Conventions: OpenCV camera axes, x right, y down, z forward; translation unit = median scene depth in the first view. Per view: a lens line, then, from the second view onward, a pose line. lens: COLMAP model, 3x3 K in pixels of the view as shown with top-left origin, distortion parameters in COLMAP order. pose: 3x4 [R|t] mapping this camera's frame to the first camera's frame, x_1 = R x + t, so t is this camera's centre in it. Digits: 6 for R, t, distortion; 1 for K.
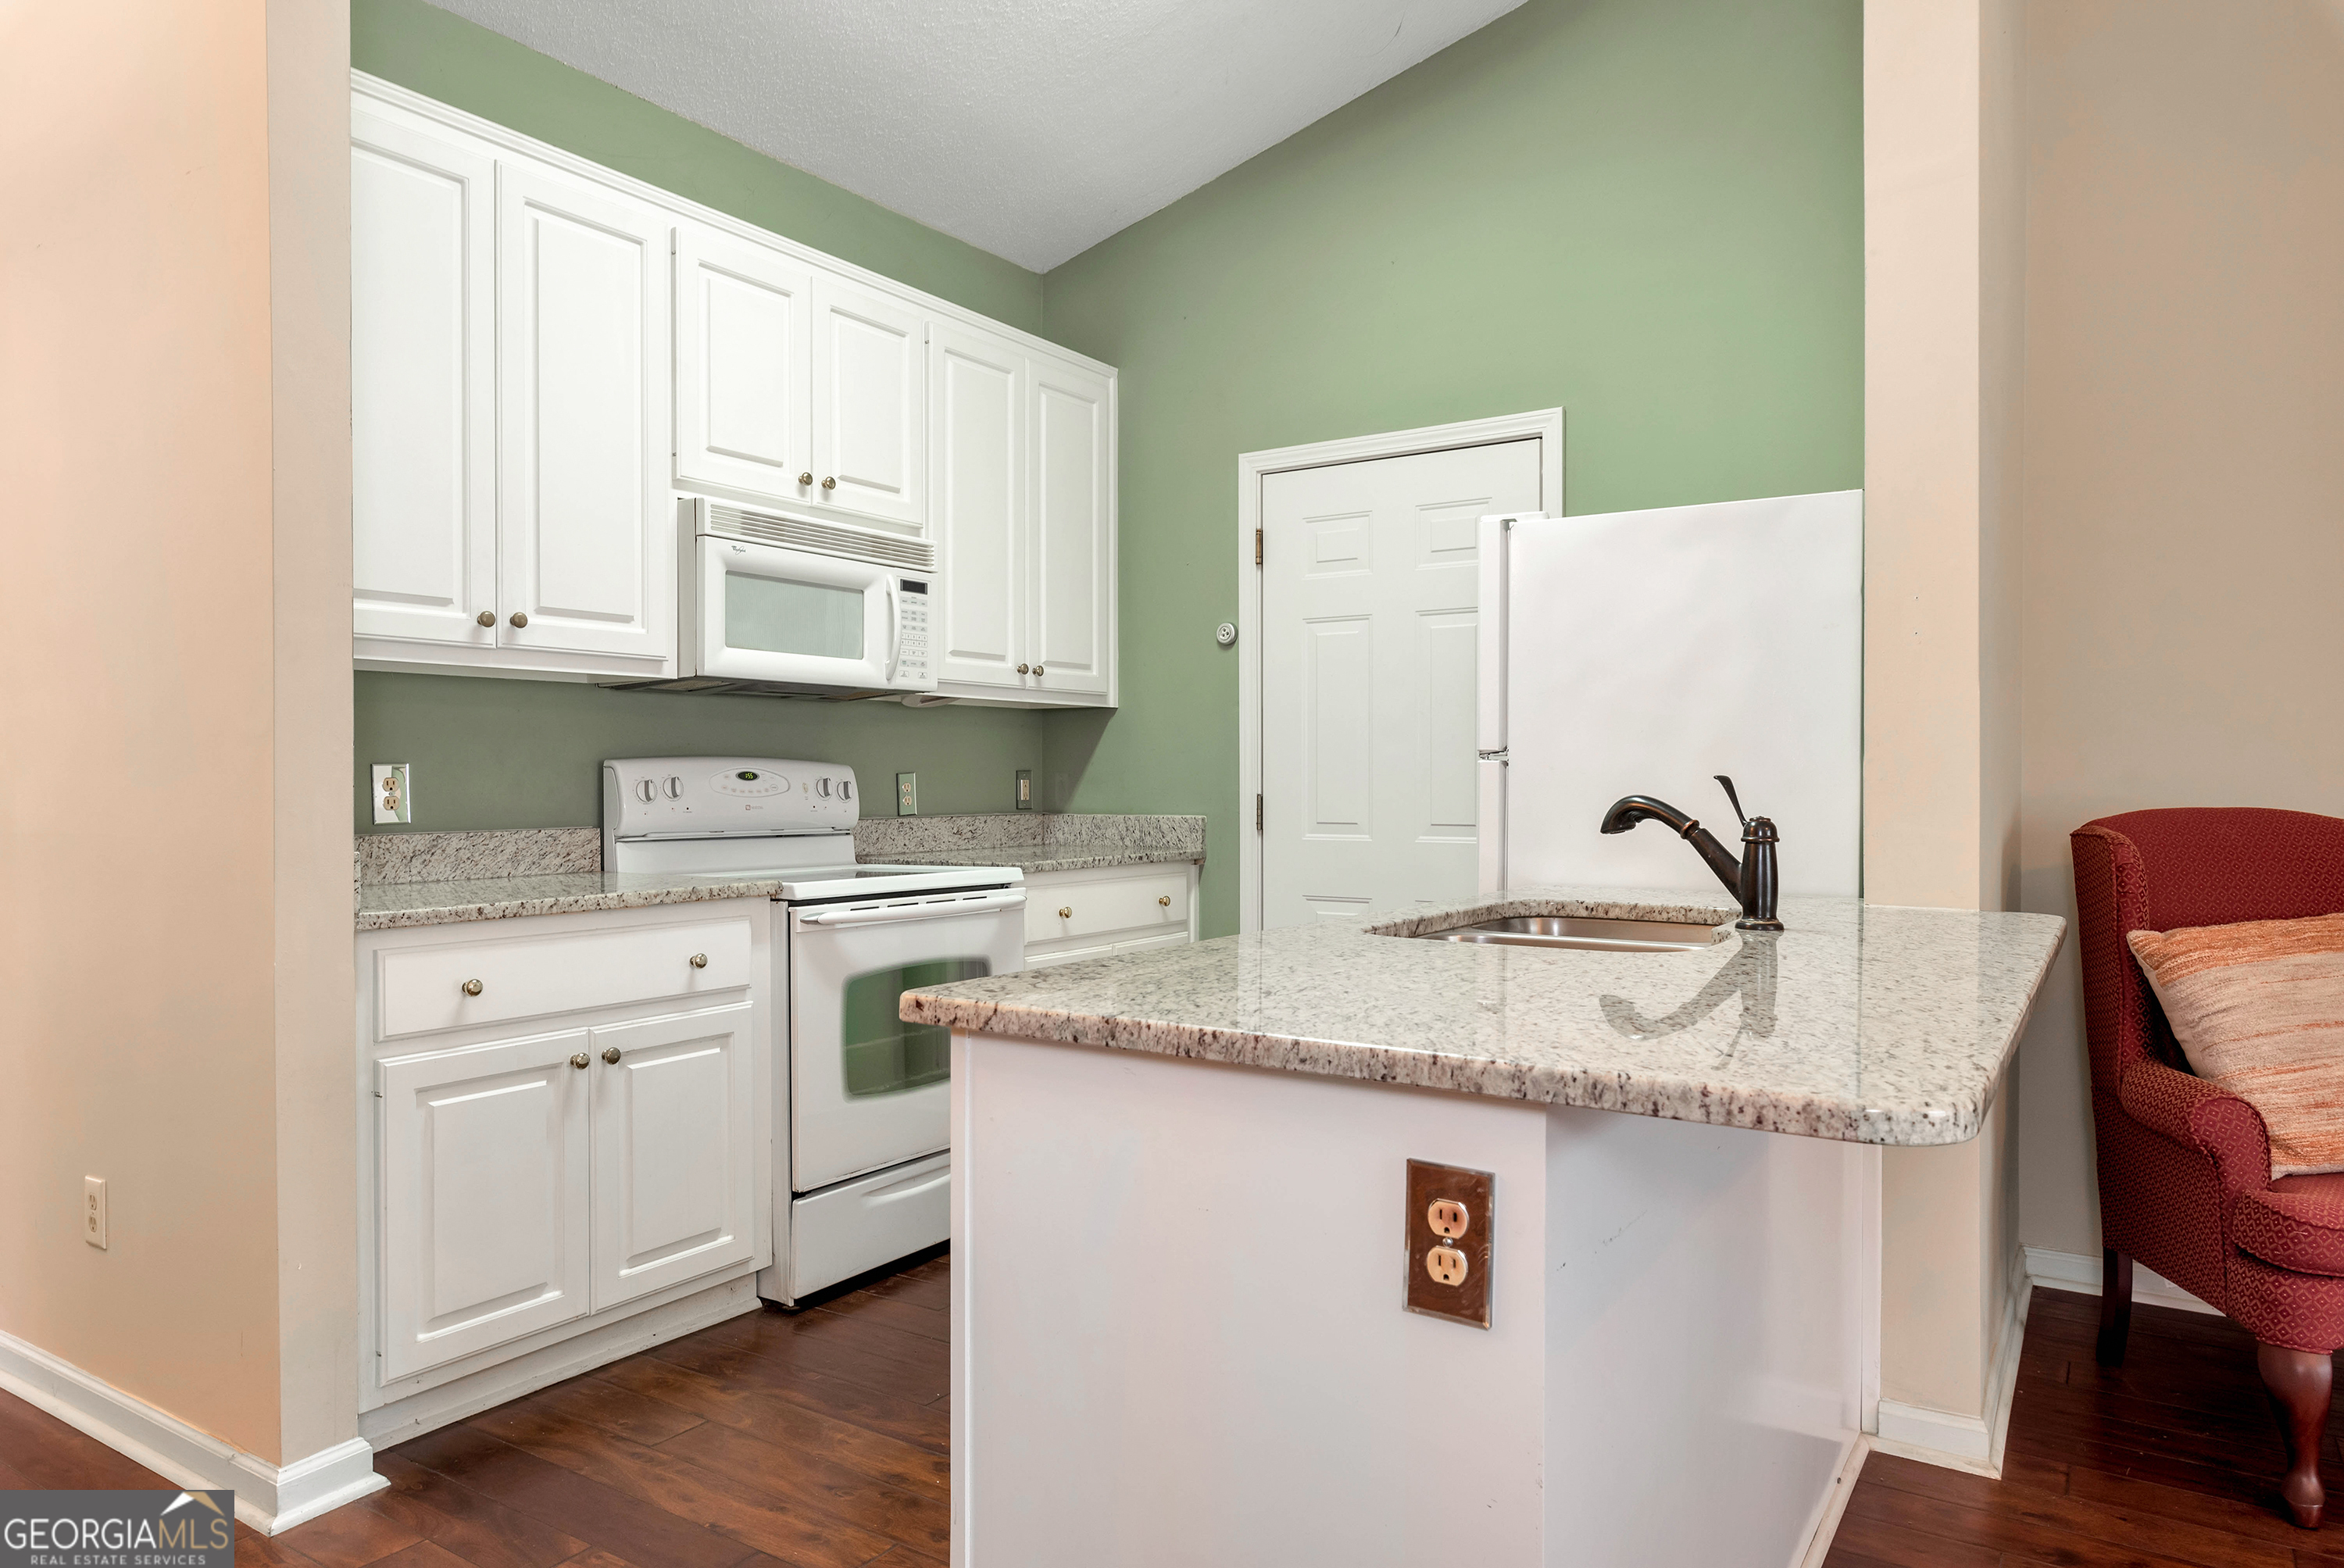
lens RADIAL K [[1481.3, 0, 1174.9], [0, 1481.3, 792.4], [0, 0, 1]] dist [0.001850, 0.002892]
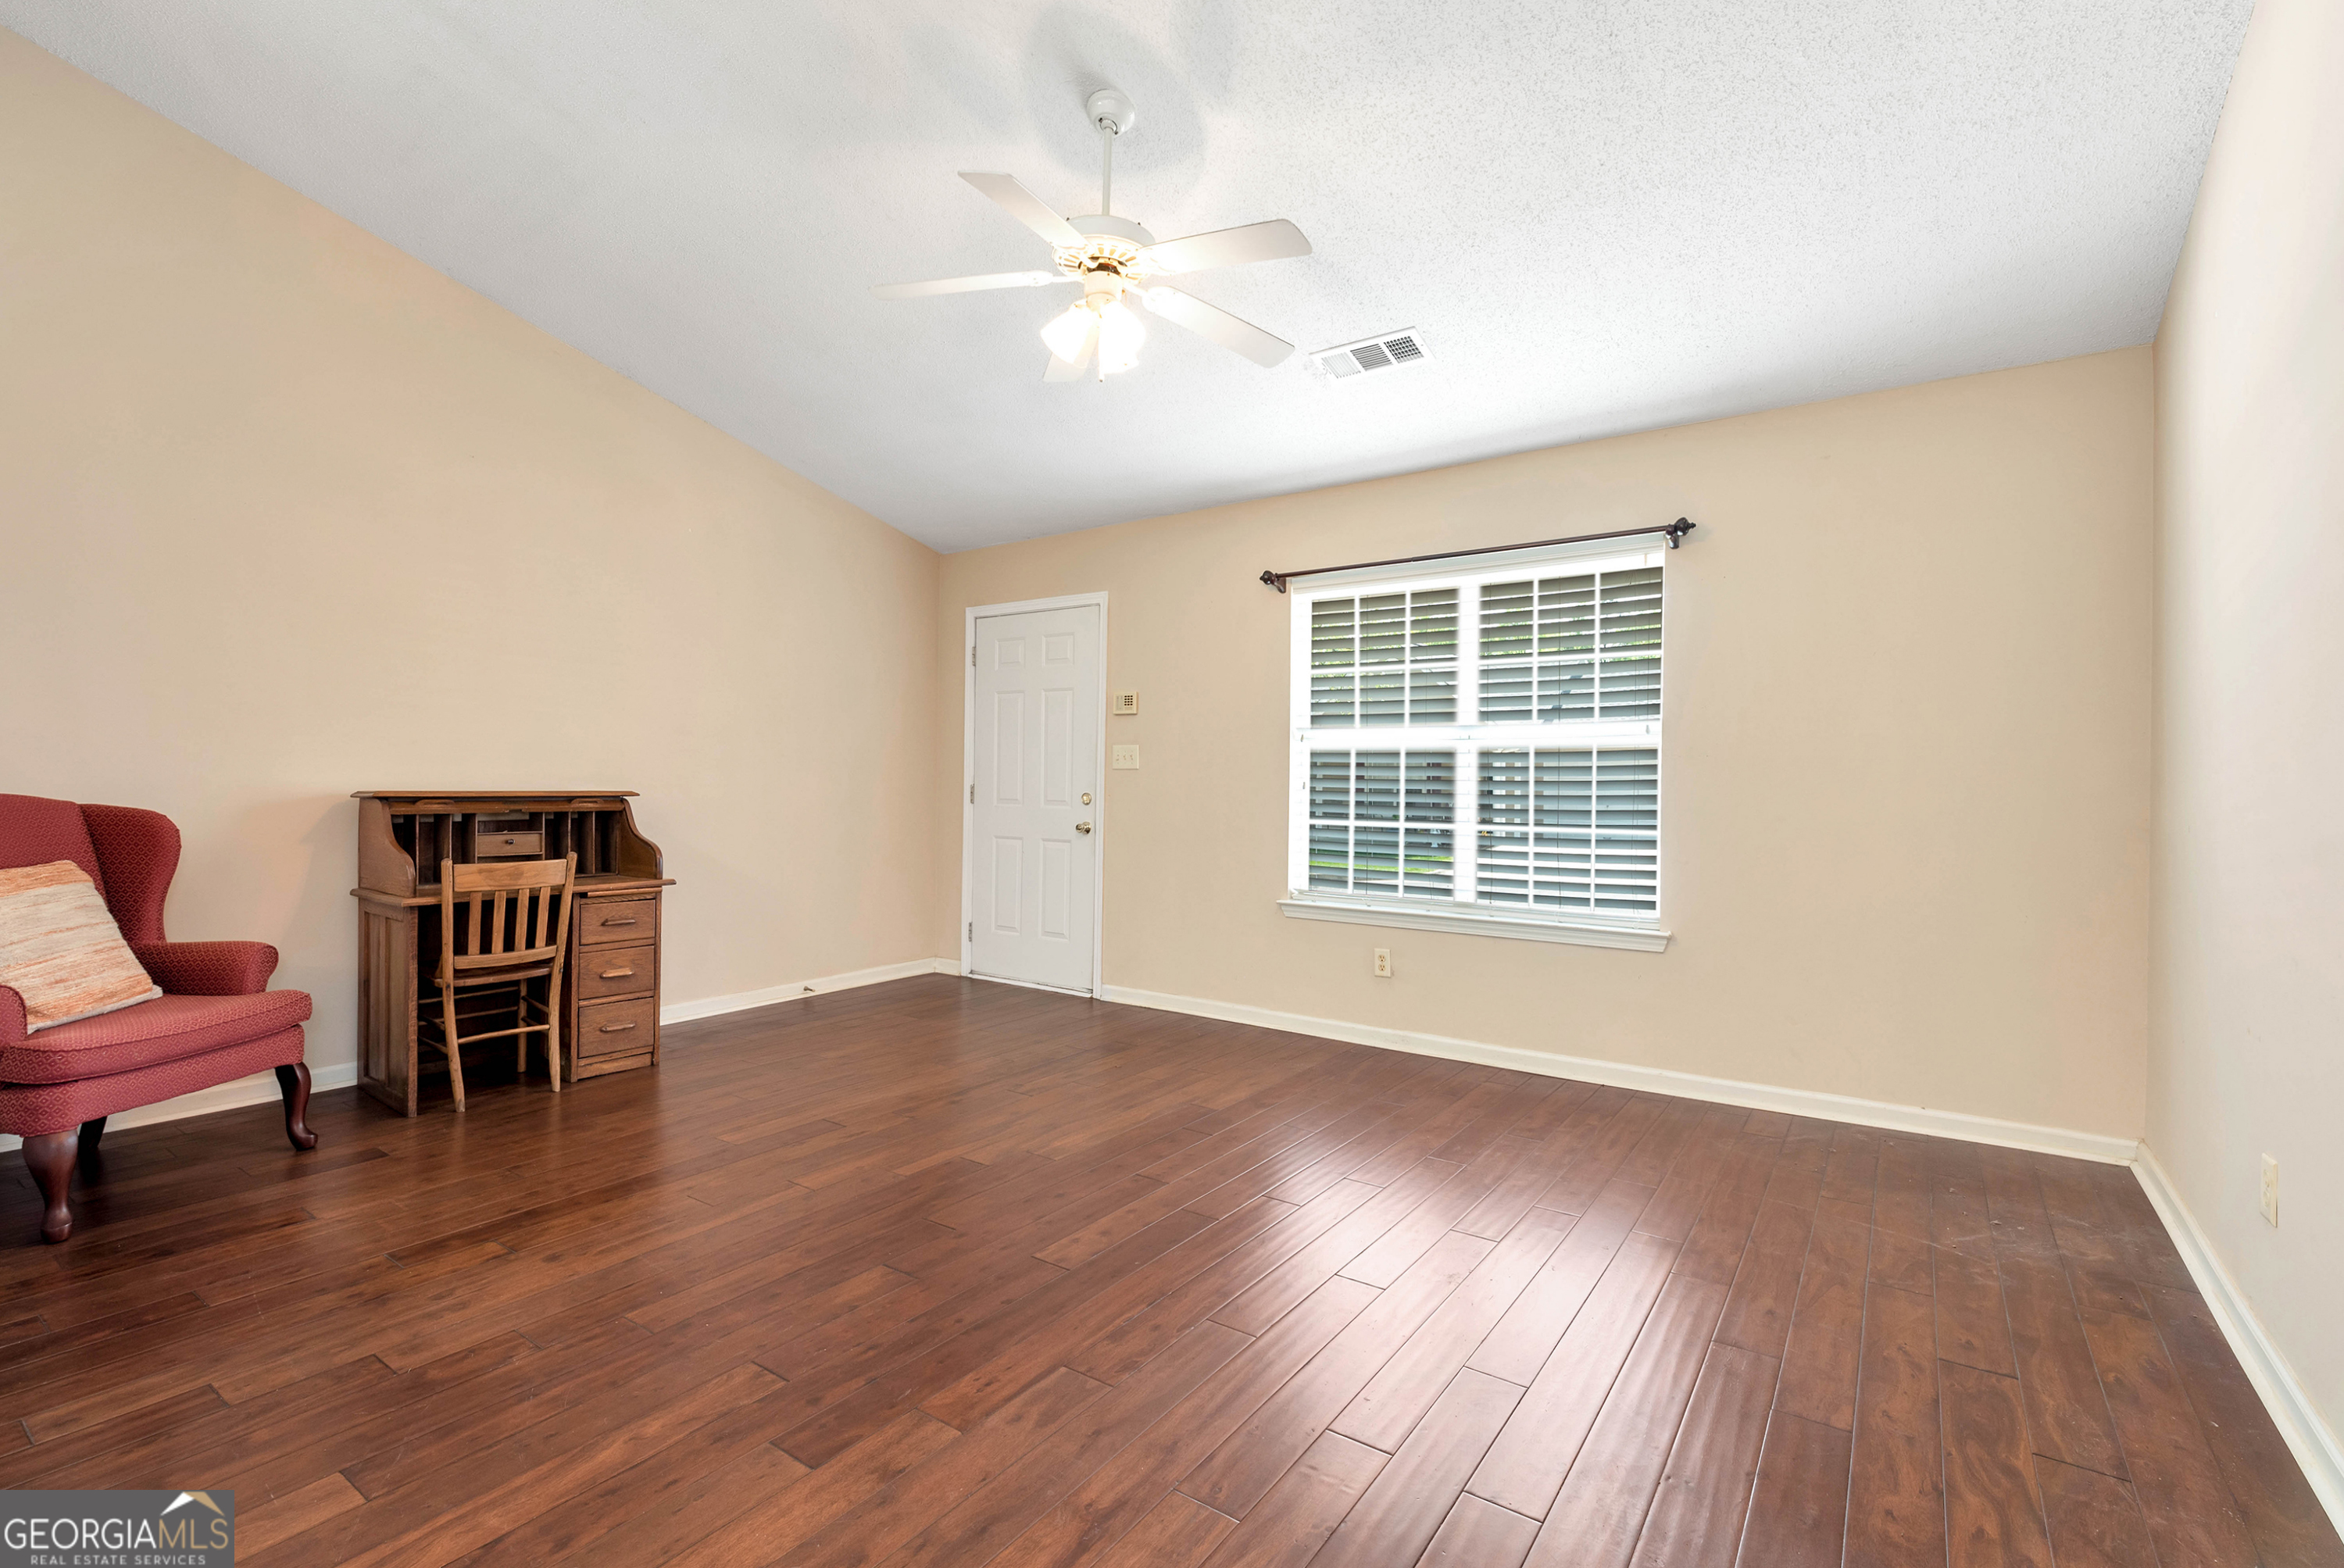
lens RADIAL K [[1049.4, 0, 1181.7], [0, 1049.4, 778.0], [0, 0, 1]] dist [0.000185, -0.000158]
pose [[0.034601, 0.007092, 0.999376, -0.211609], [0.002006, 0.999972, -0.007165, 0.004649], [-0.999399, 0.002252, 0.034586, -0.158605]]
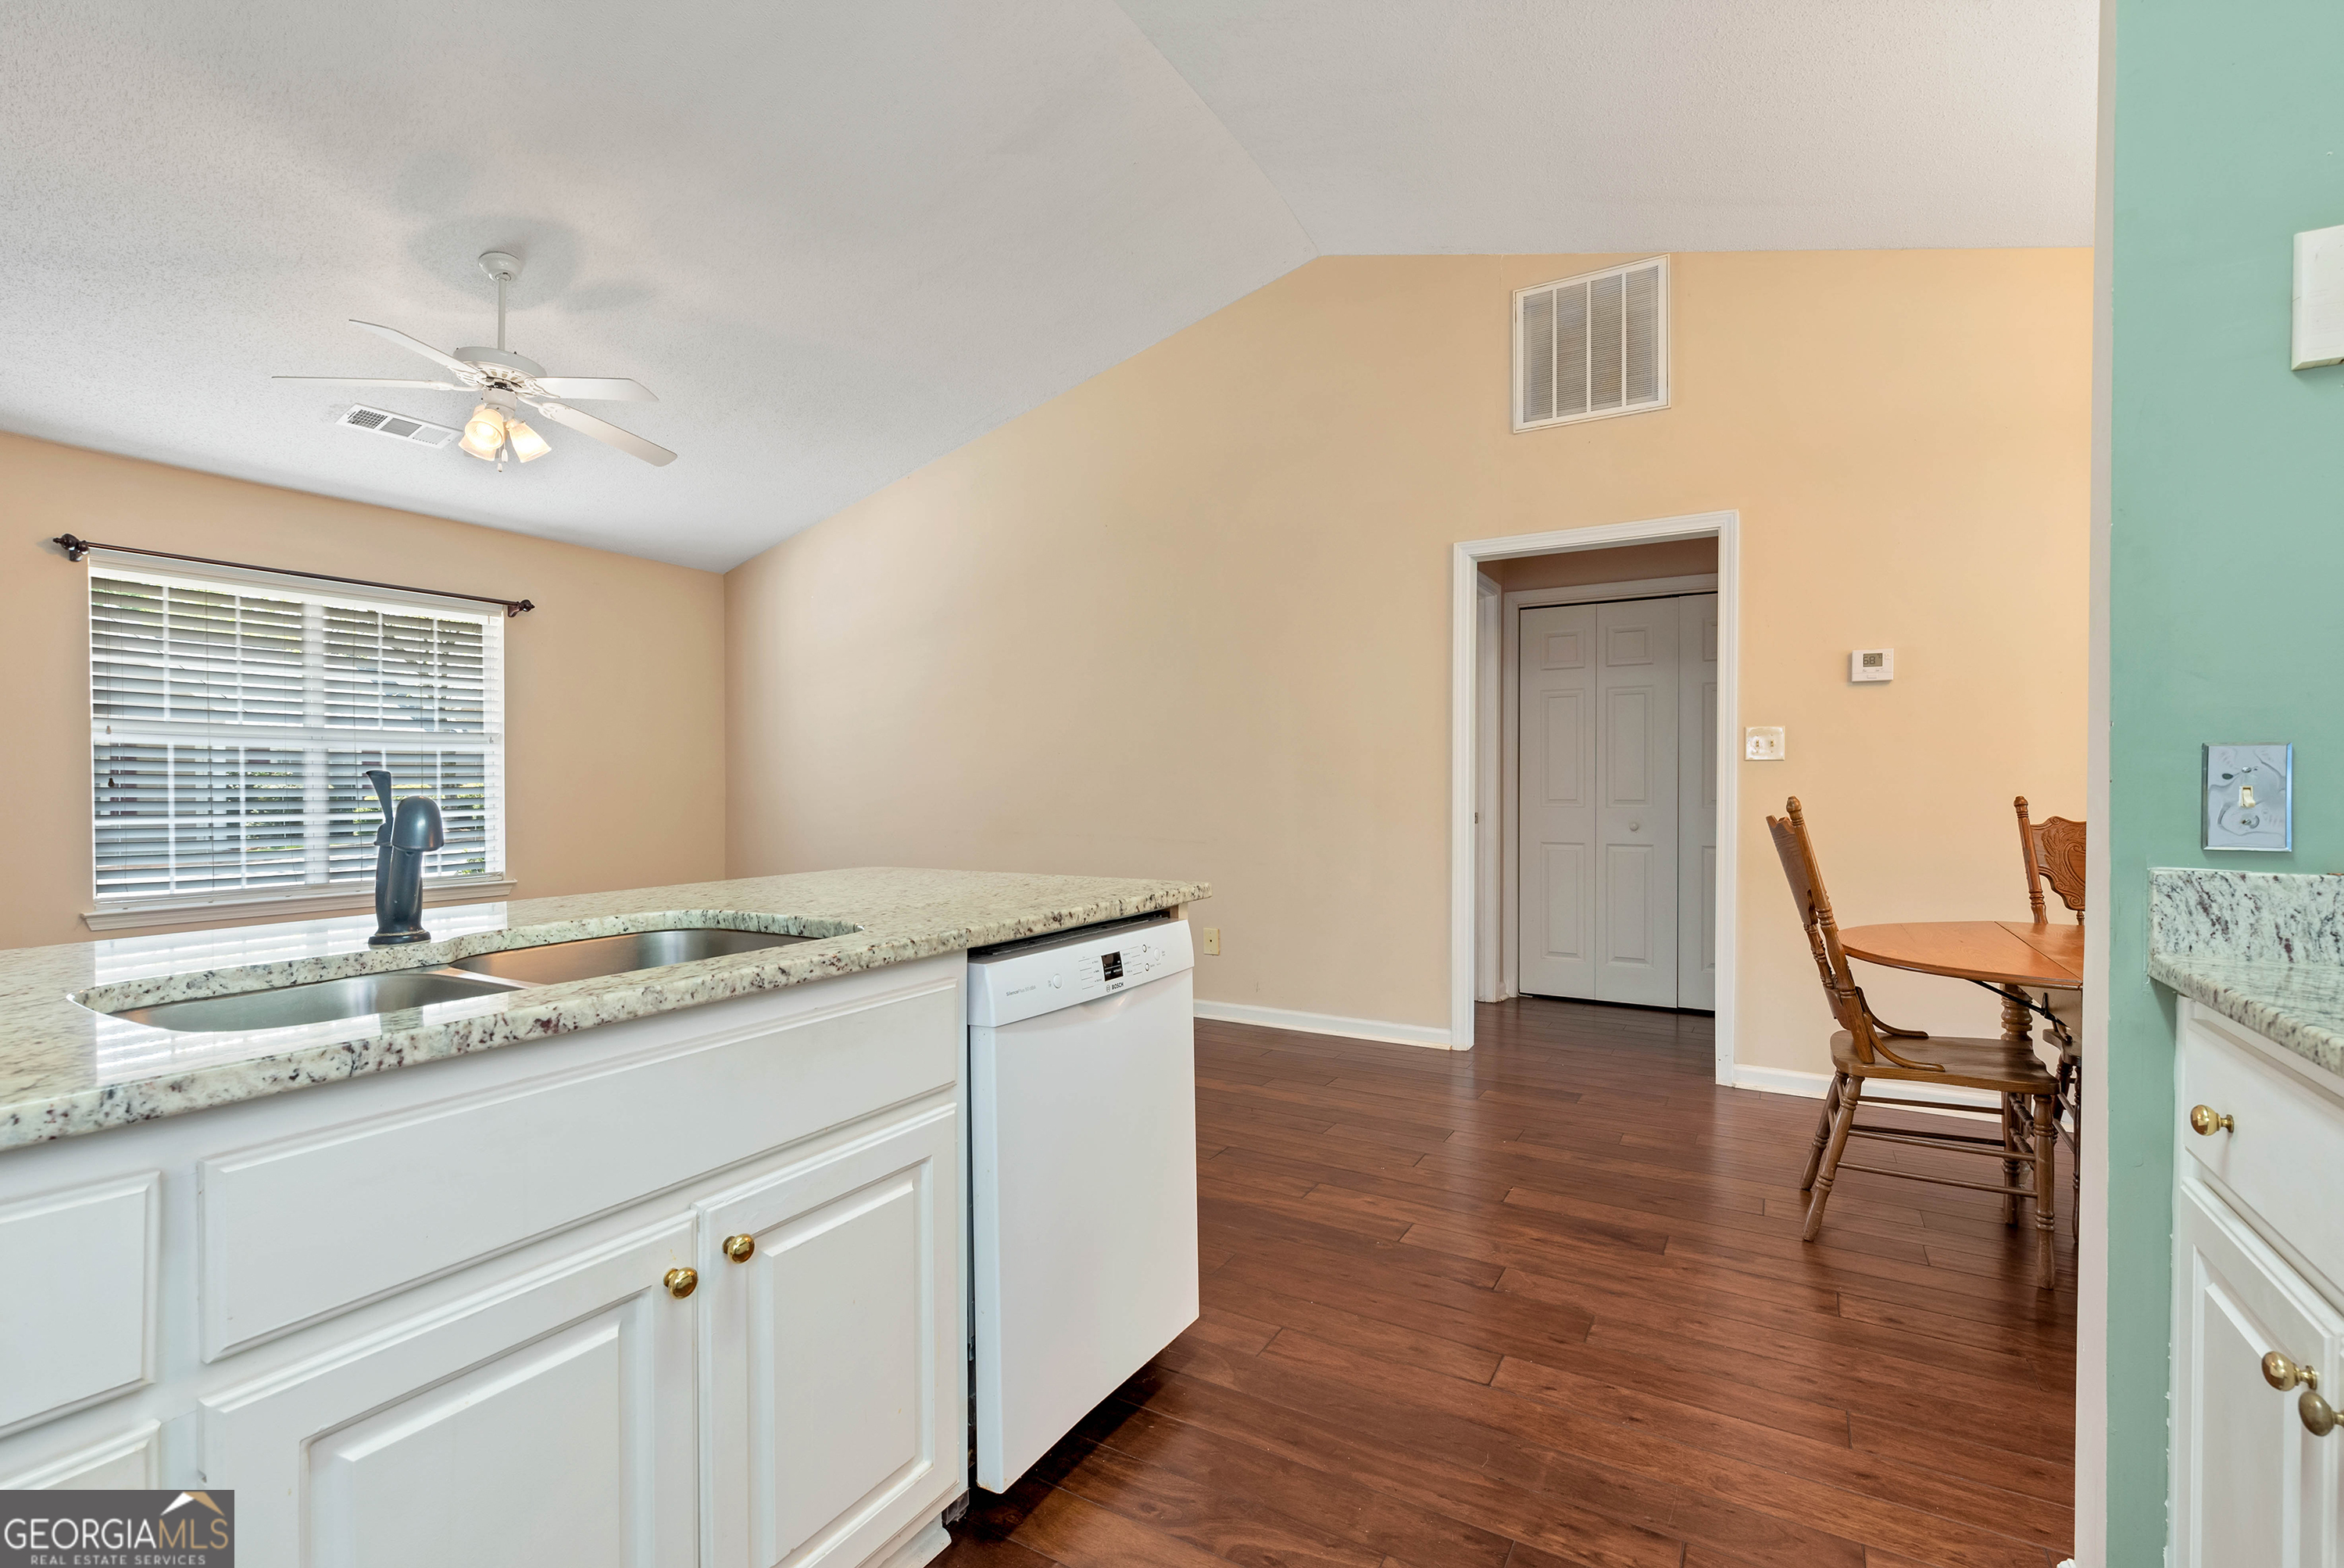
lens RADIAL K [[1049.4, 0, 1176.7], [0, 1049.4, 784.2], [0, 0, 1]] dist [0.000185, -0.000158]
pose [[-0.998671, 0.001926, -0.051496, -0.028852], [0.001227, 0.999907, 0.013597, -0.007624], [0.051517, 0.013516, -0.998581, 1.037677]]
